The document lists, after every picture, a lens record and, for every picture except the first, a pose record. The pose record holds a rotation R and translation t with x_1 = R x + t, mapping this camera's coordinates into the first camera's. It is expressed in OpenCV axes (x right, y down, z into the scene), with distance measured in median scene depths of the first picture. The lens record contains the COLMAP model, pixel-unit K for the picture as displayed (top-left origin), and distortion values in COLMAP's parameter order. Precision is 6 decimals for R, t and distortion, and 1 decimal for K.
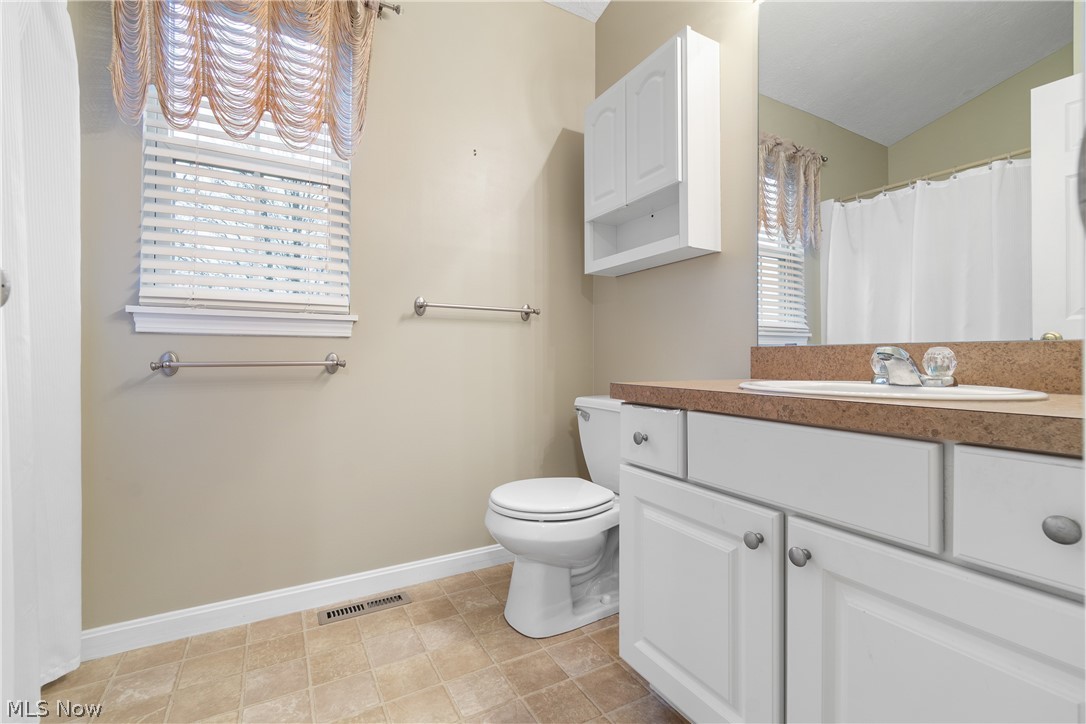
lens RADIAL K [[484.1, 0, 548.9], [0, 484.1, 358.1], [0, 0, 1]] dist [0.003862, -0.003844]
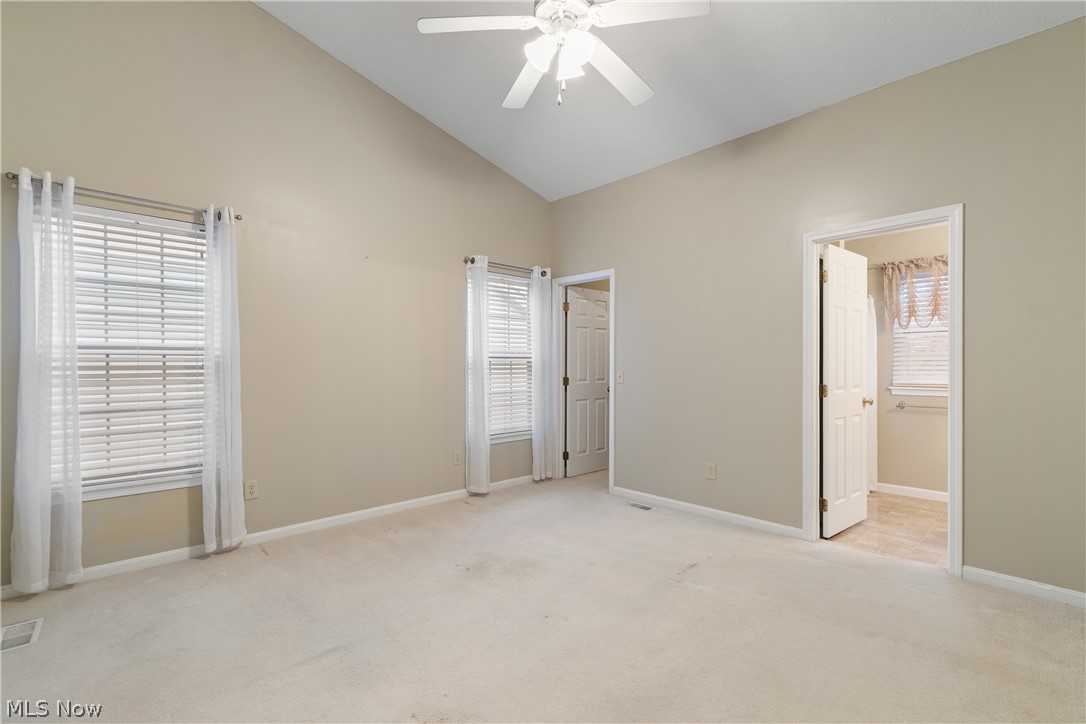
lens RADIAL K [[484.1, 0, 553.4], [0, 484.1, 365.1], [0, 0, 1]] dist [0.003862, -0.003844]
pose [[0.241507, -0.001760, -0.970398, 1.587232], [0.002616, 0.999996, -0.001162, -0.230407], [0.970396, -0.002258, 0.241510, -1.799374]]
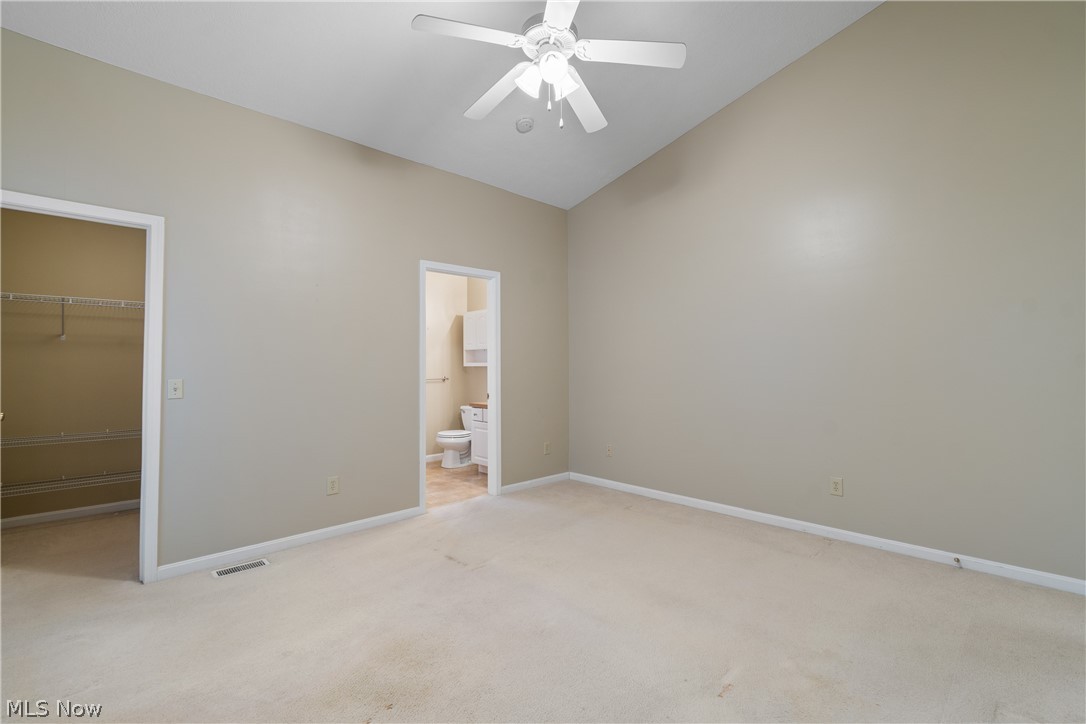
lens RADIAL K [[484.1, 0, 545.7], [0, 484.1, 352.4], [0, 0, 1]] dist [0.003862, -0.003844]
pose [[0.970079, 0.000574, 0.242789, -0.225869], [0.005072, 0.999731, -0.022631, -0.254297], [-0.242736, 0.023186, 0.969815, -2.880545]]
